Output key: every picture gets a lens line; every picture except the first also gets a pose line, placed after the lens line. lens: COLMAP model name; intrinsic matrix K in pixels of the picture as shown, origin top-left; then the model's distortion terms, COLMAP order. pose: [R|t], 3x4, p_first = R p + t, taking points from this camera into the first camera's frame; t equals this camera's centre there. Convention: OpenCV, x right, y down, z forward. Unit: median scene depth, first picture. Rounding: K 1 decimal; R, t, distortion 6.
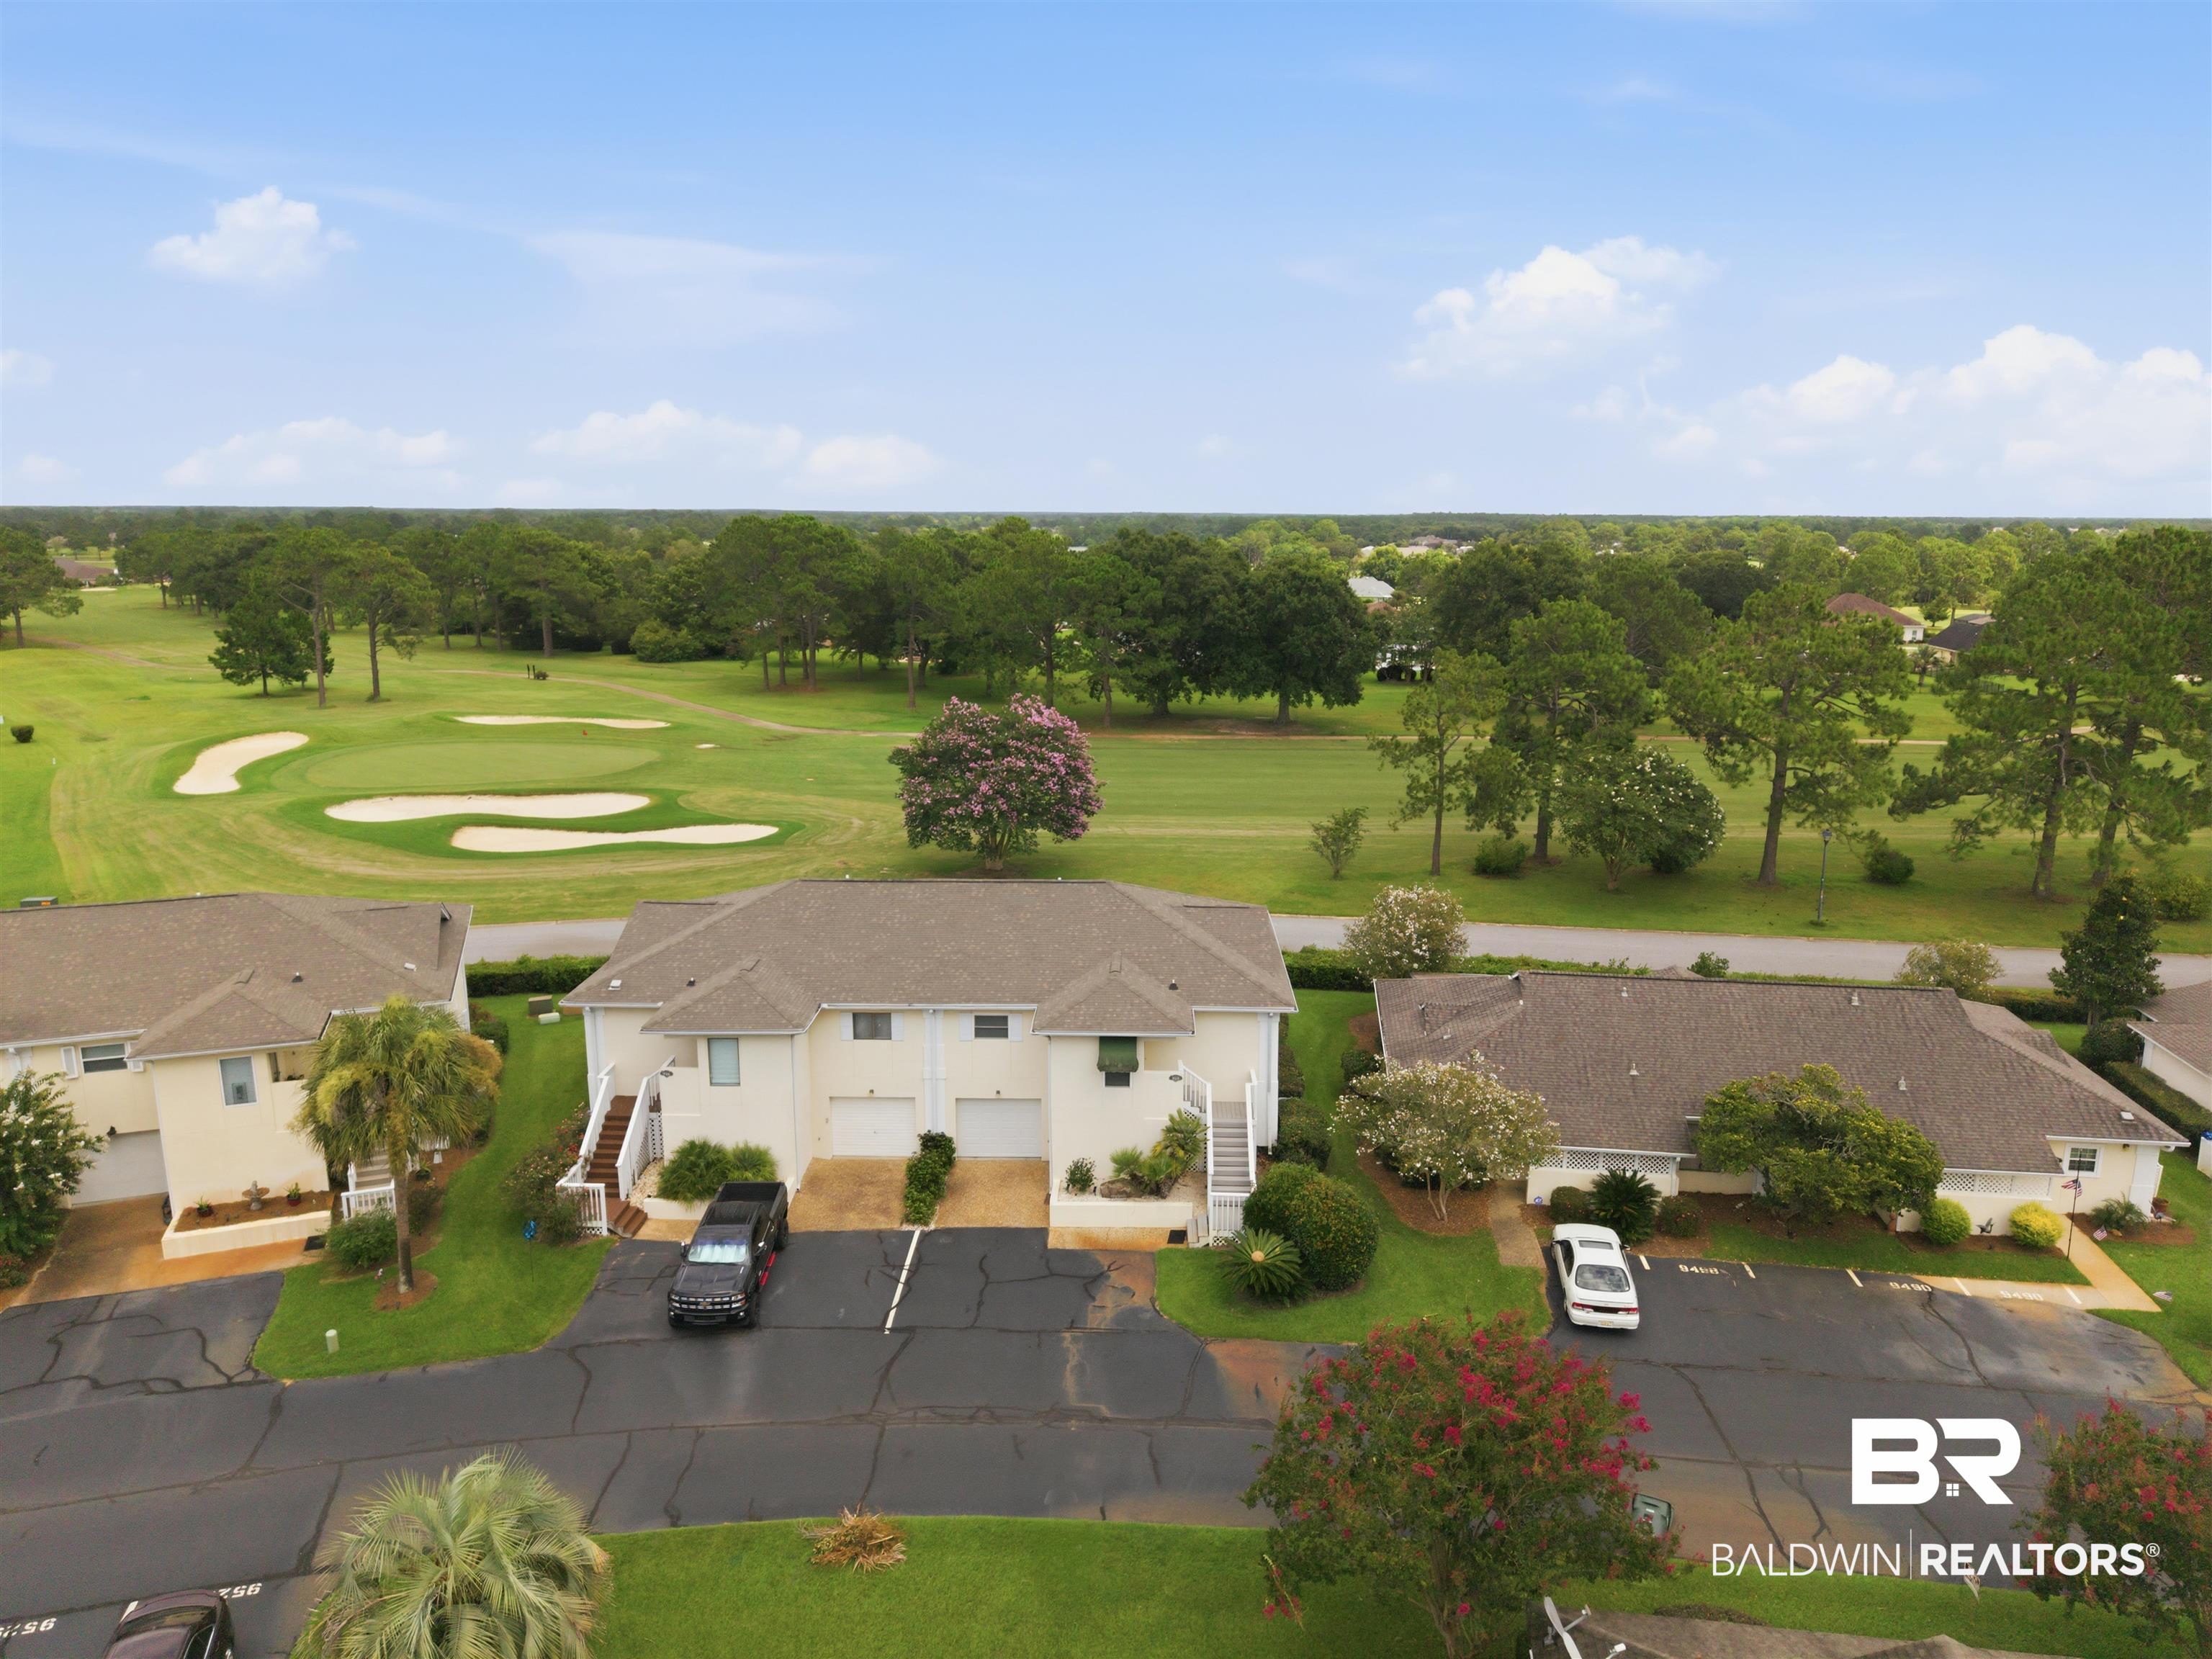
lens RADIAL K [[1538.0, 0, 1116.0], [0, 1538.0, 809.1], [0, 0, 1]] dist [-0.035641, -0.012649]
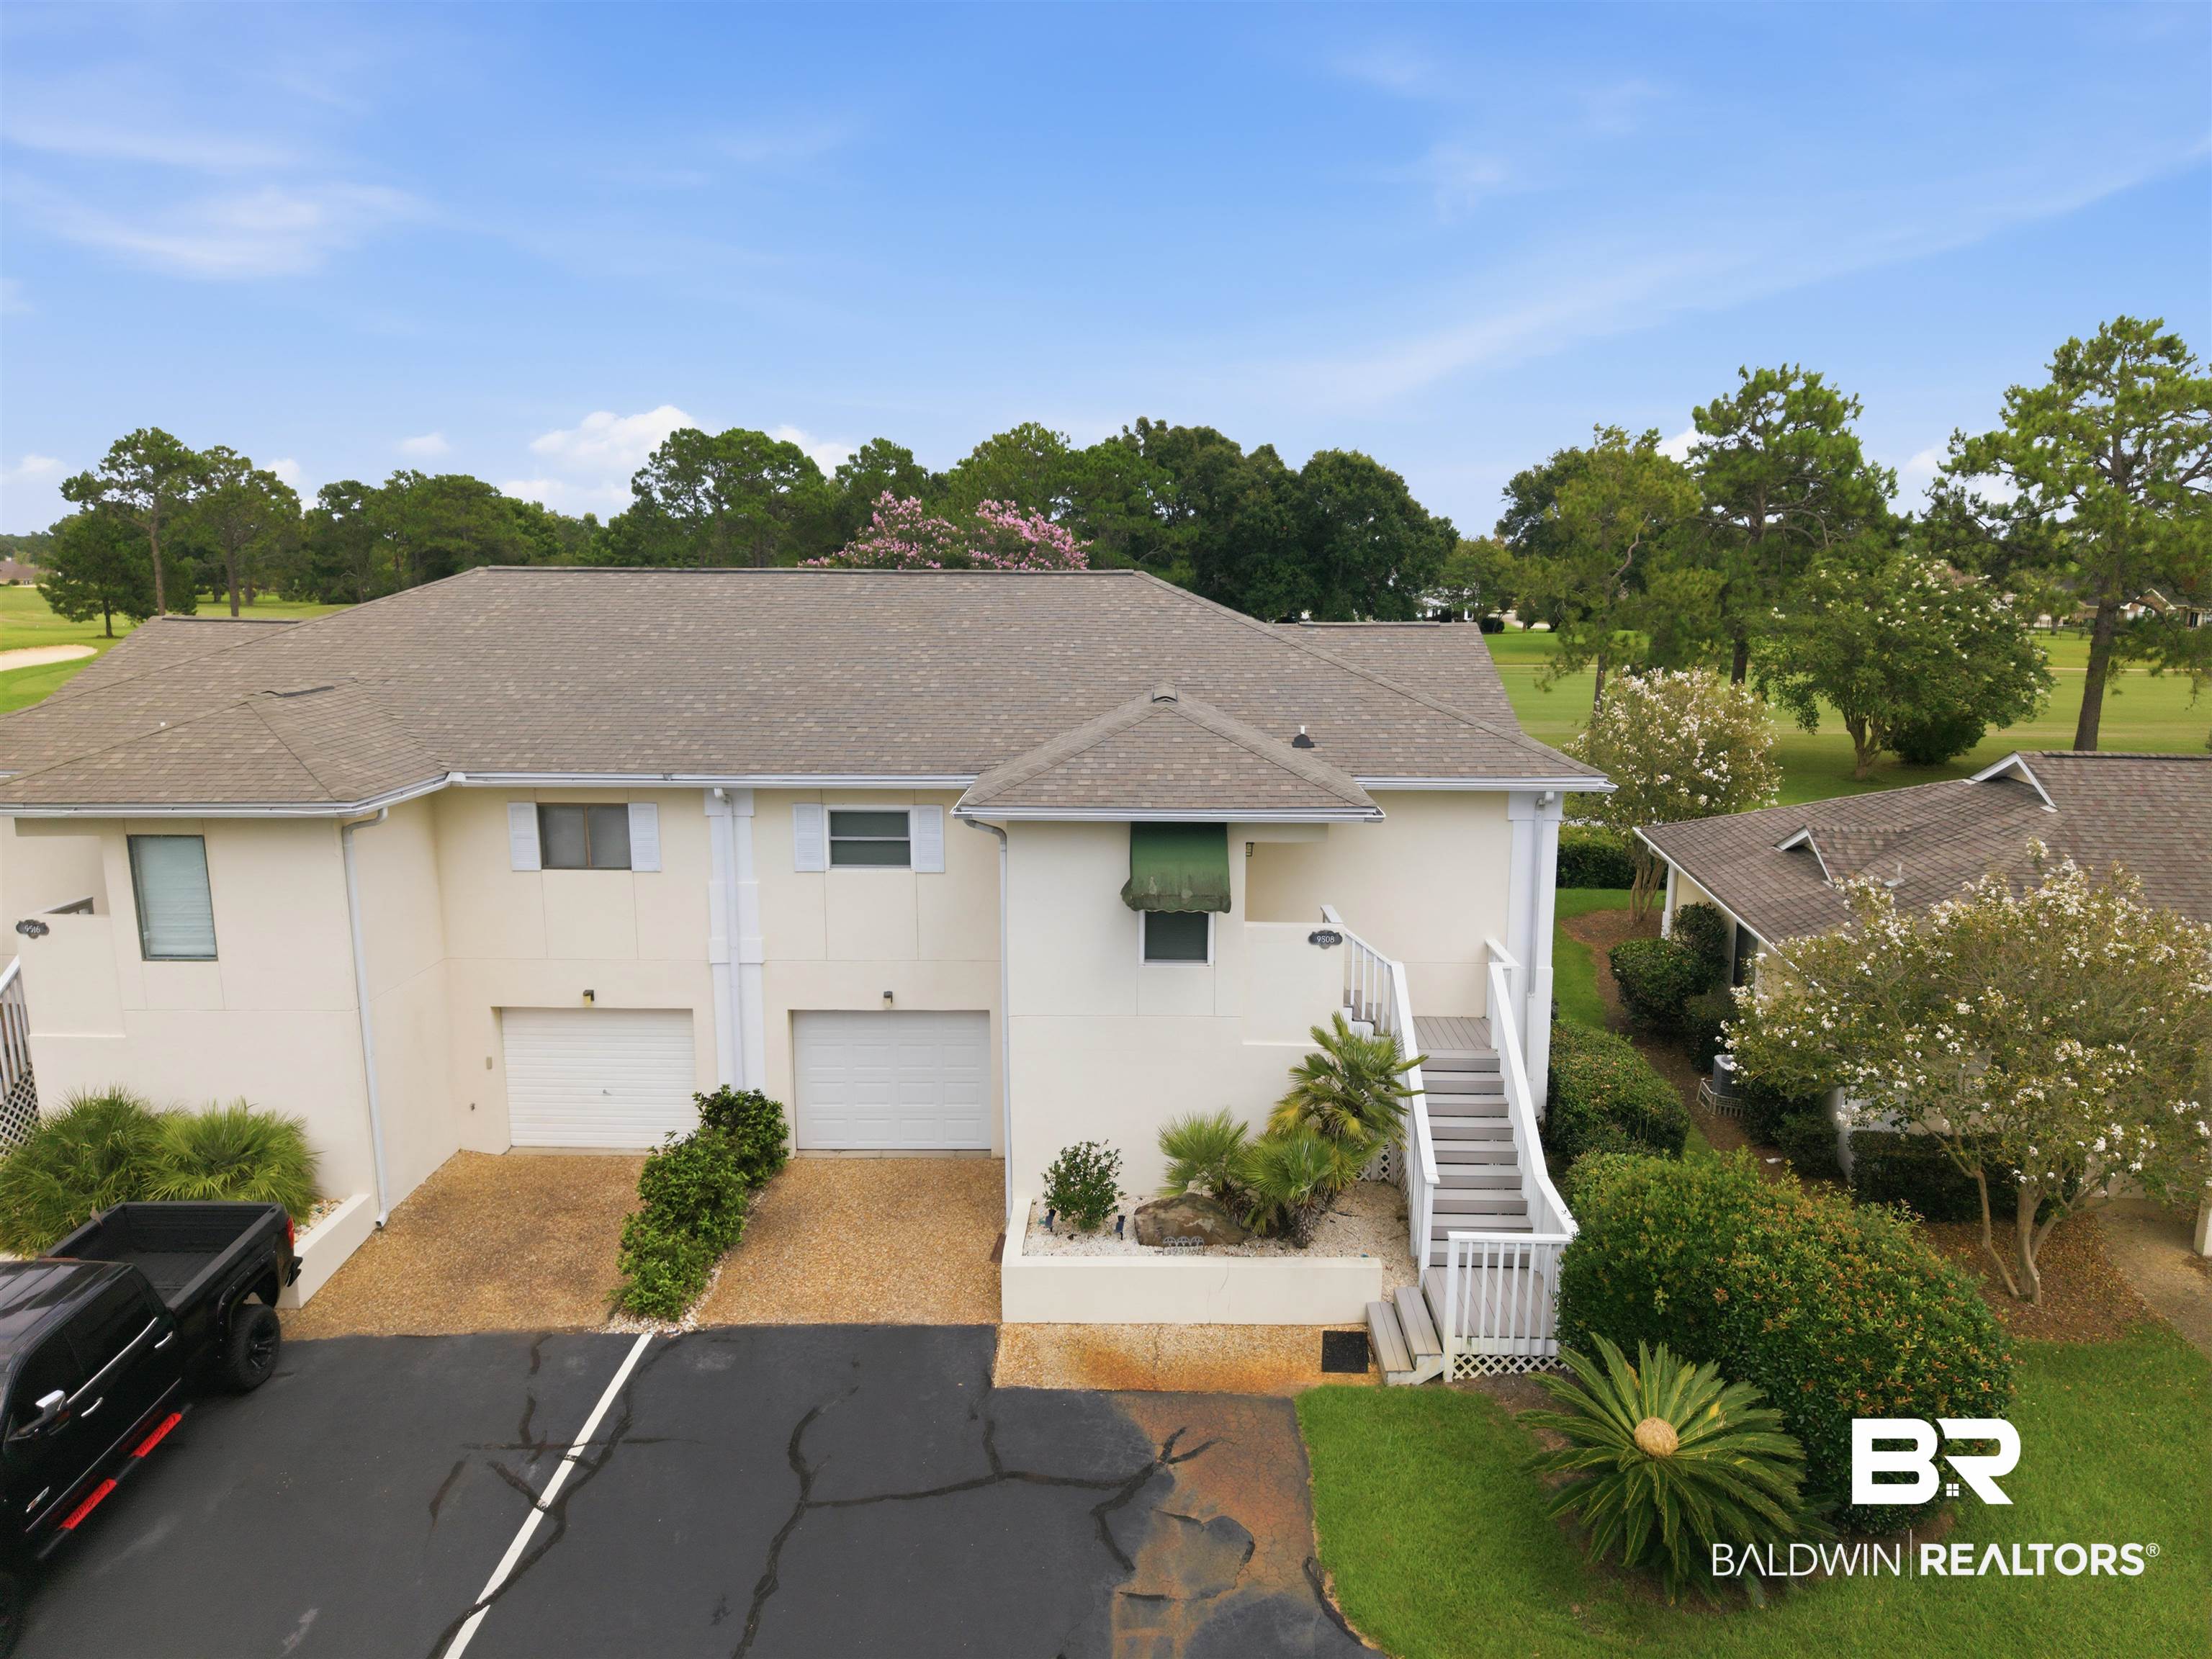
lens RADIAL K [[1538.0, 0, 1096.6], [0, 1538.0, 839.3], [0, 0, 1]] dist [-0.035641, -0.012649]
pose [[0.999915, -0.004998, -0.012071, -0.014480], [0.004967, 0.999984, -0.002590, 0.151790], [0.012084, 0.002529, 0.999924, 0.613033]]
